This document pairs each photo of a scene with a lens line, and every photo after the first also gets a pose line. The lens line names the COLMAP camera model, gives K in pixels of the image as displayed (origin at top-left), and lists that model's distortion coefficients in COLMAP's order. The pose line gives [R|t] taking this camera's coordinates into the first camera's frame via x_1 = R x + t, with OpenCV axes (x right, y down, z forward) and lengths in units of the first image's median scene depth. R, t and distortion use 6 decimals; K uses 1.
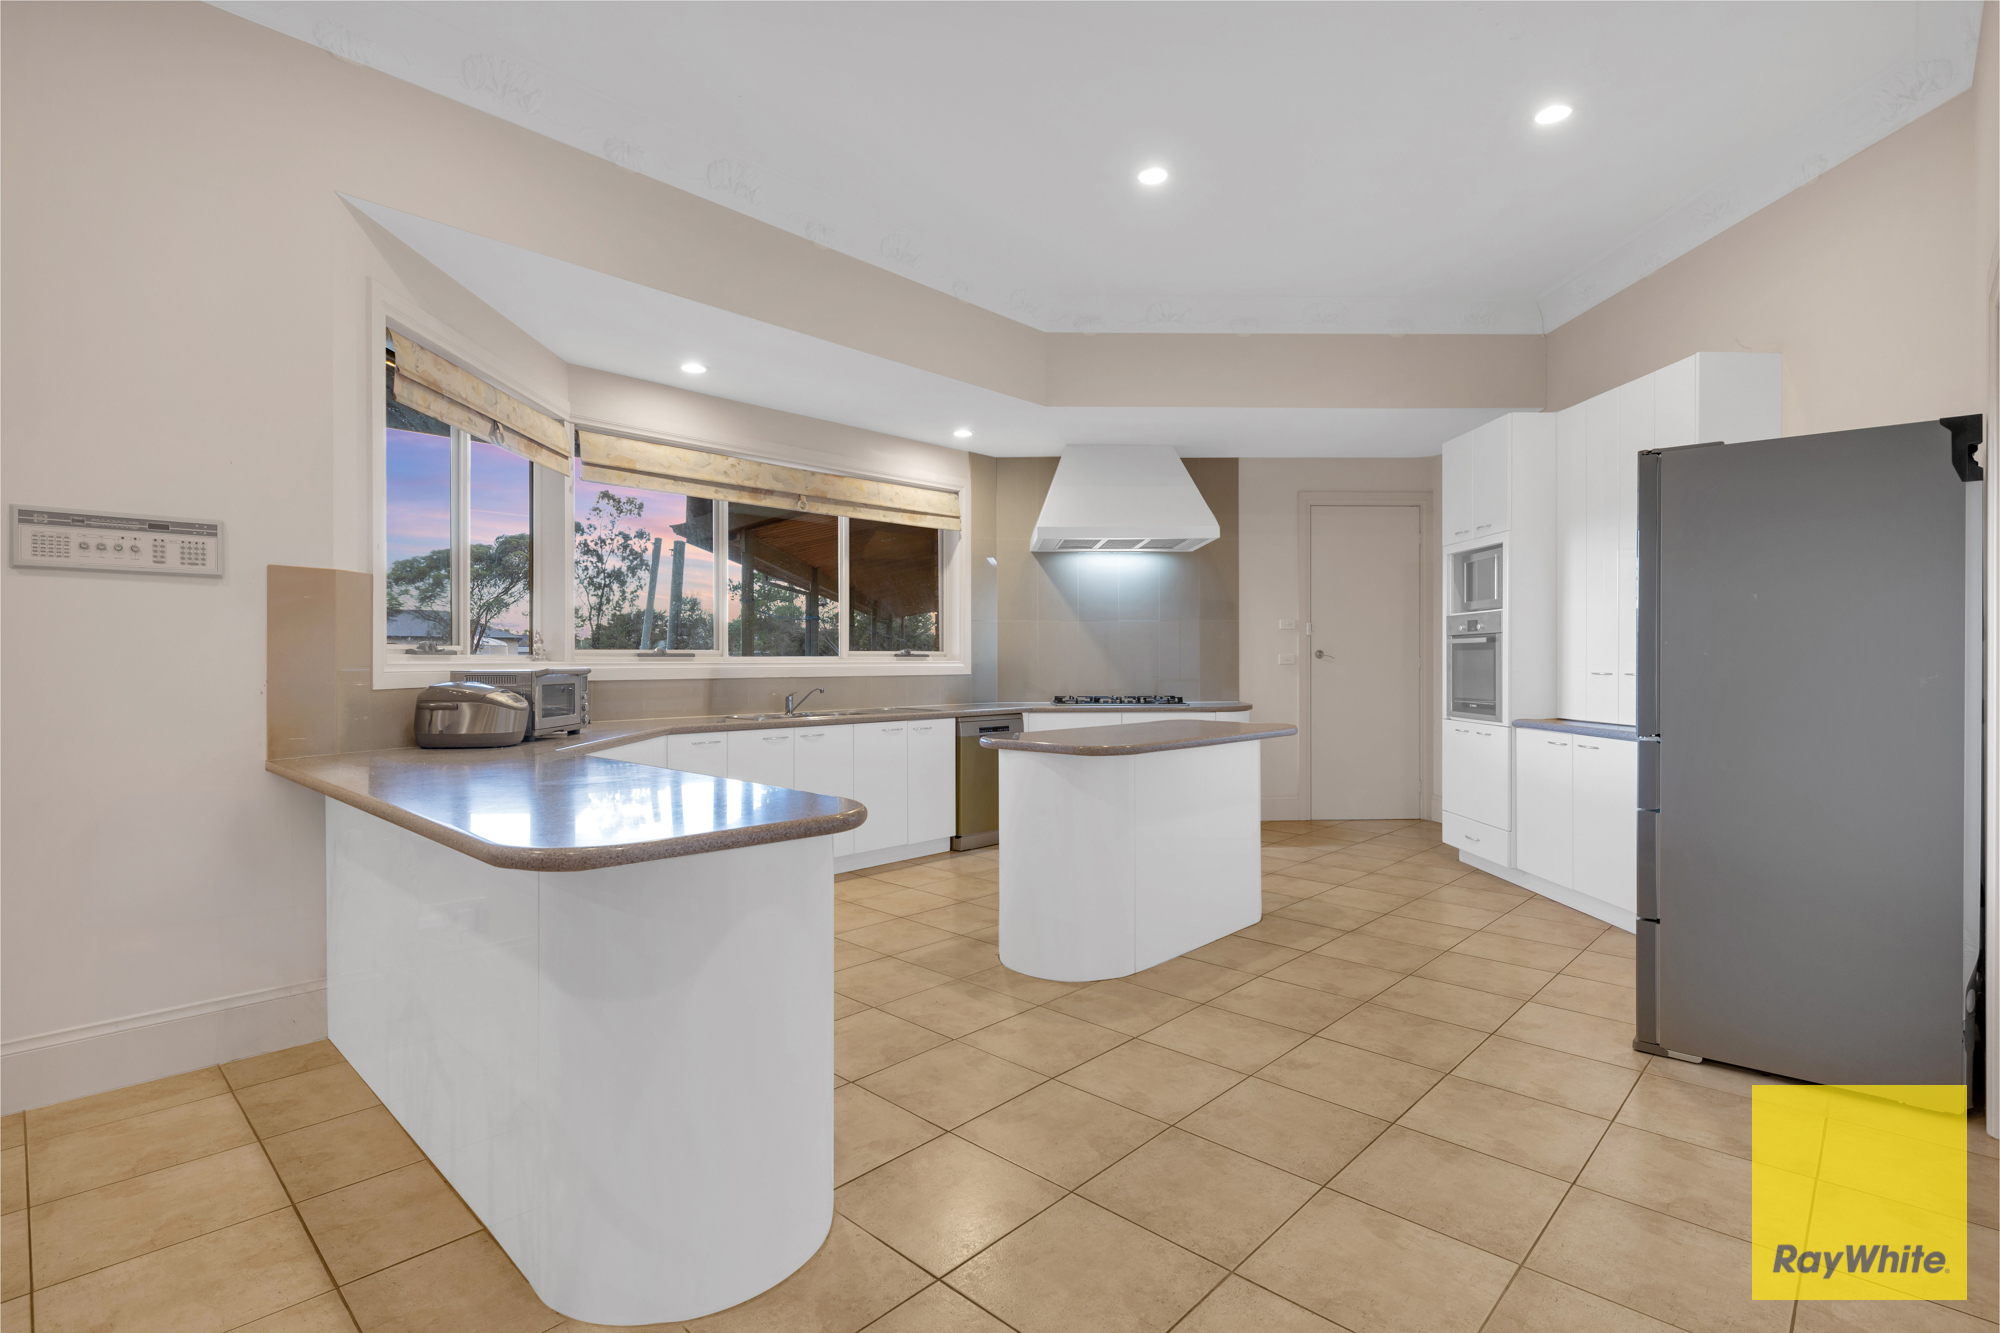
lens RADIAL K [[936.3, 0, 1005.0], [0, 936.3, 664.1], [0, 0, 1]] dist [0.015744, -0.011475]
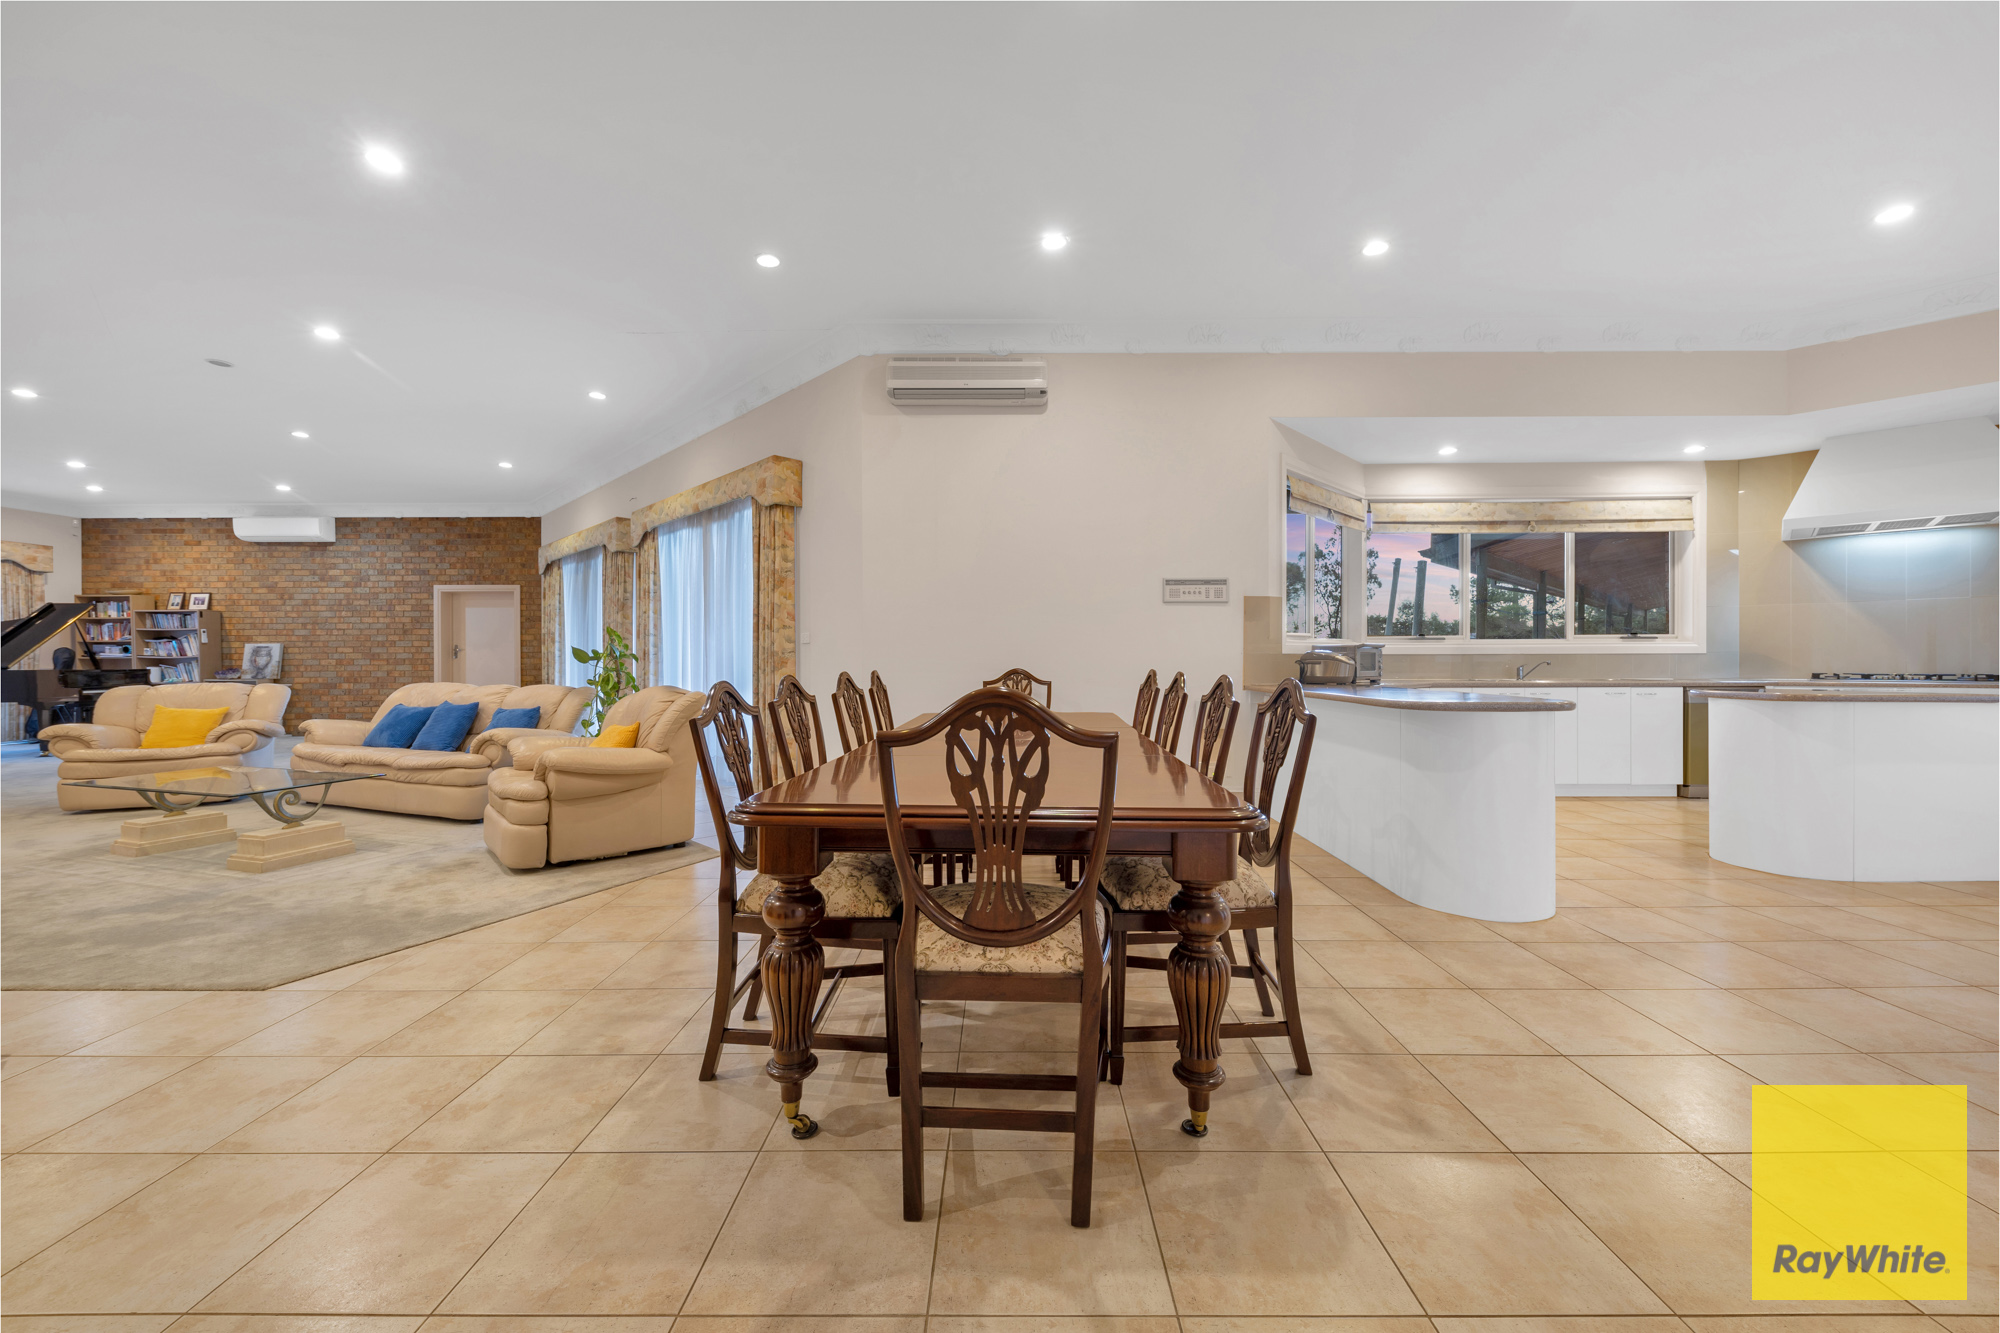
lens RADIAL K [[750.6, 0, 1006.9], [0, 750.6, 661.9], [0, 0, 1]] dist [0.018270, -0.008488]
pose [[0.684924, 0.001445, -0.728613, 0.065274], [-0.000974, 0.999999, 0.001067, 0.025696], [0.728613, -0.000021, 0.684925, -0.324651]]
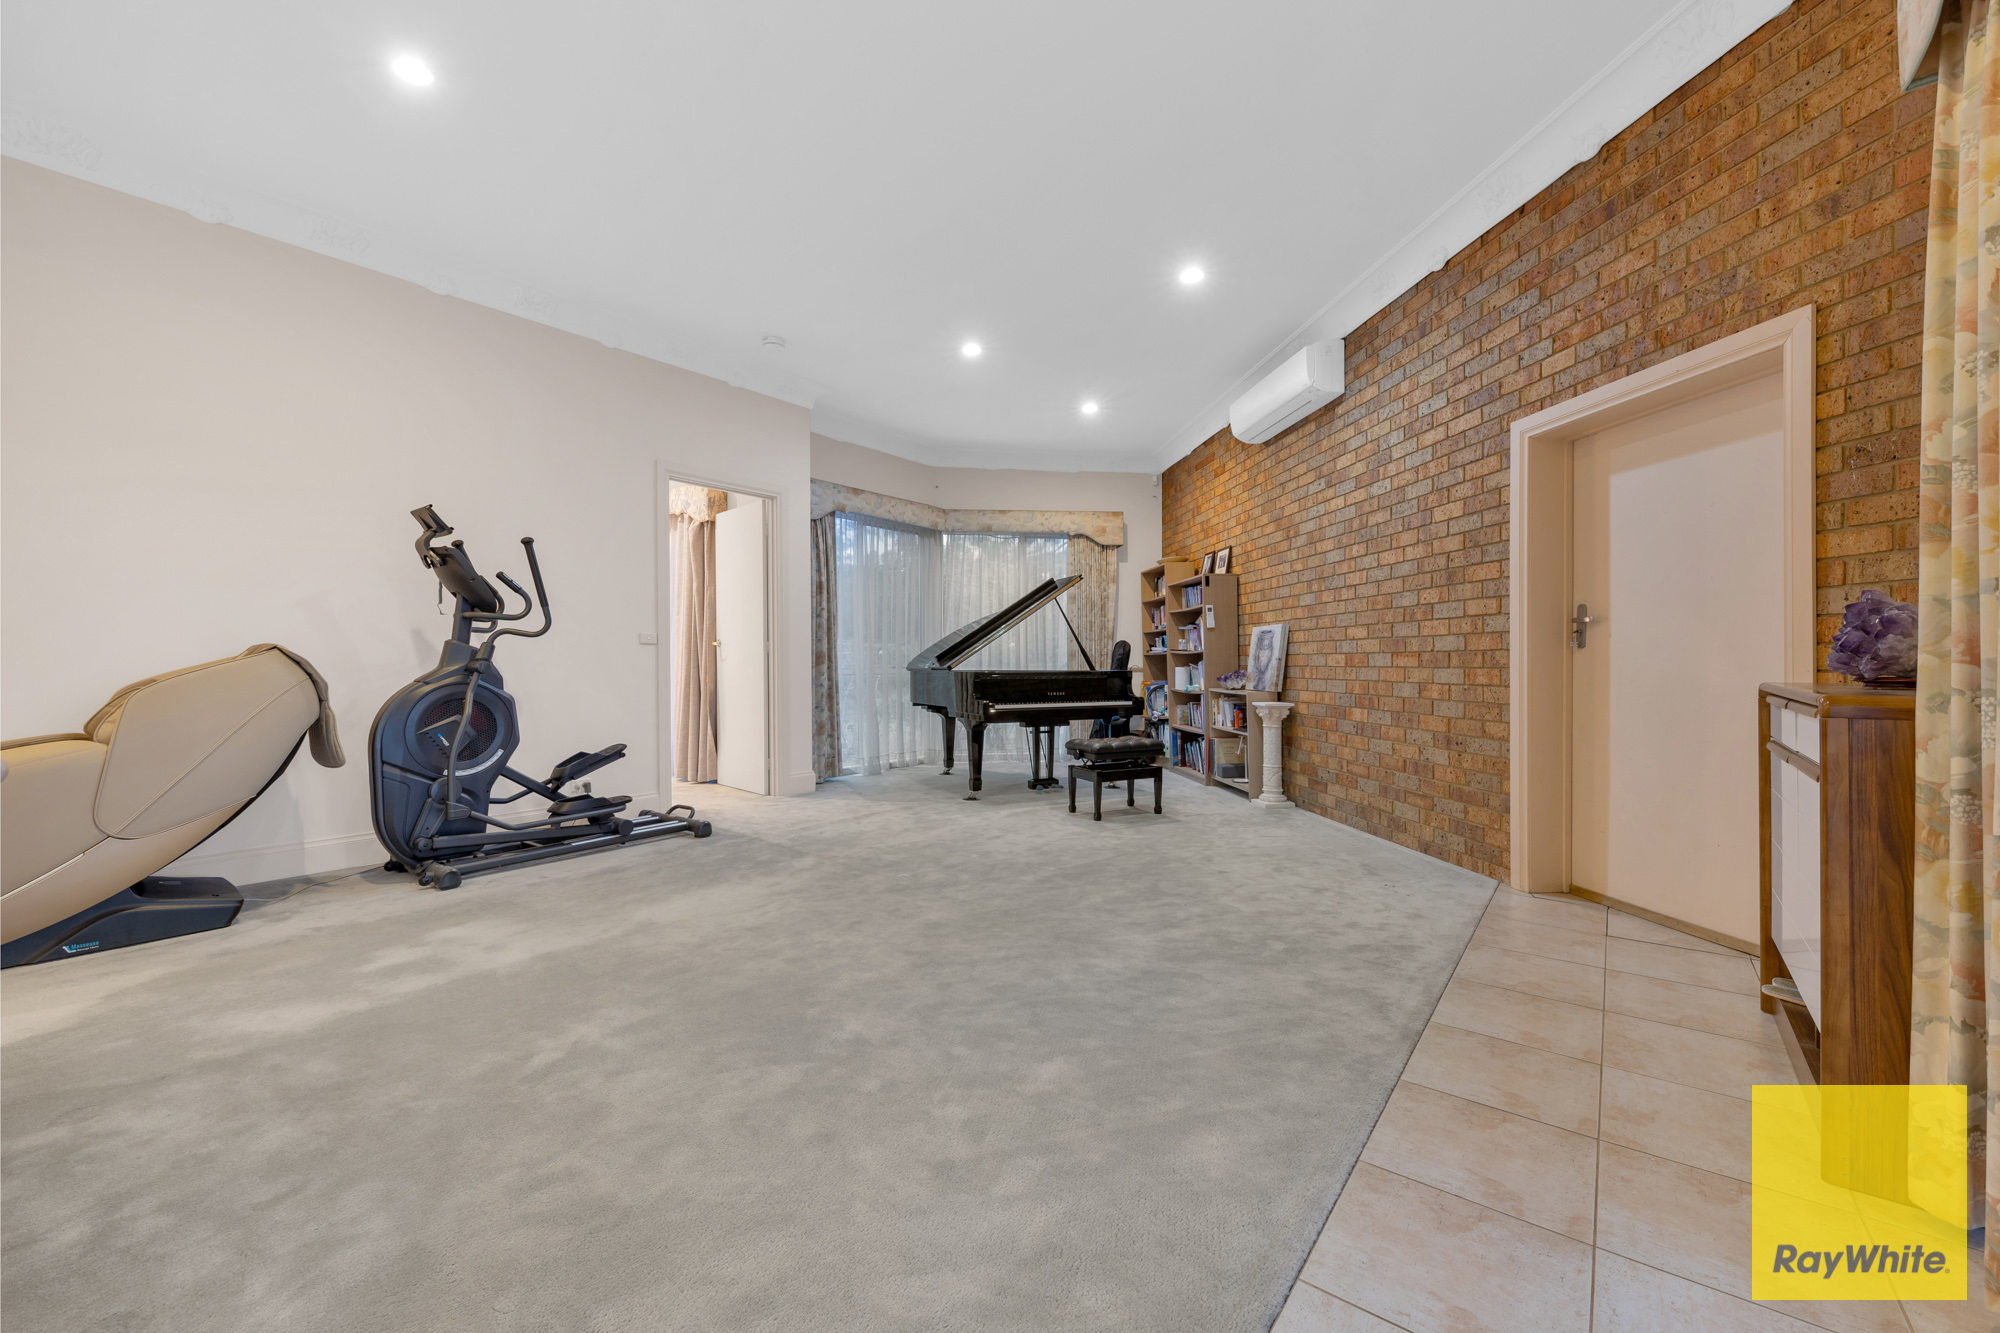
lens RADIAL K [[779.1, 0, 999.8], [0, 779.1, 663.8], [0, 0, 1]] dist [0.017954, -0.009882]
pose [[-0.642234, 0.006764, -0.766478, -1.693042], [0.000537, 0.999965, 0.008374, 0.026630], [0.766508, 0.004967, -0.642215, 0.051061]]
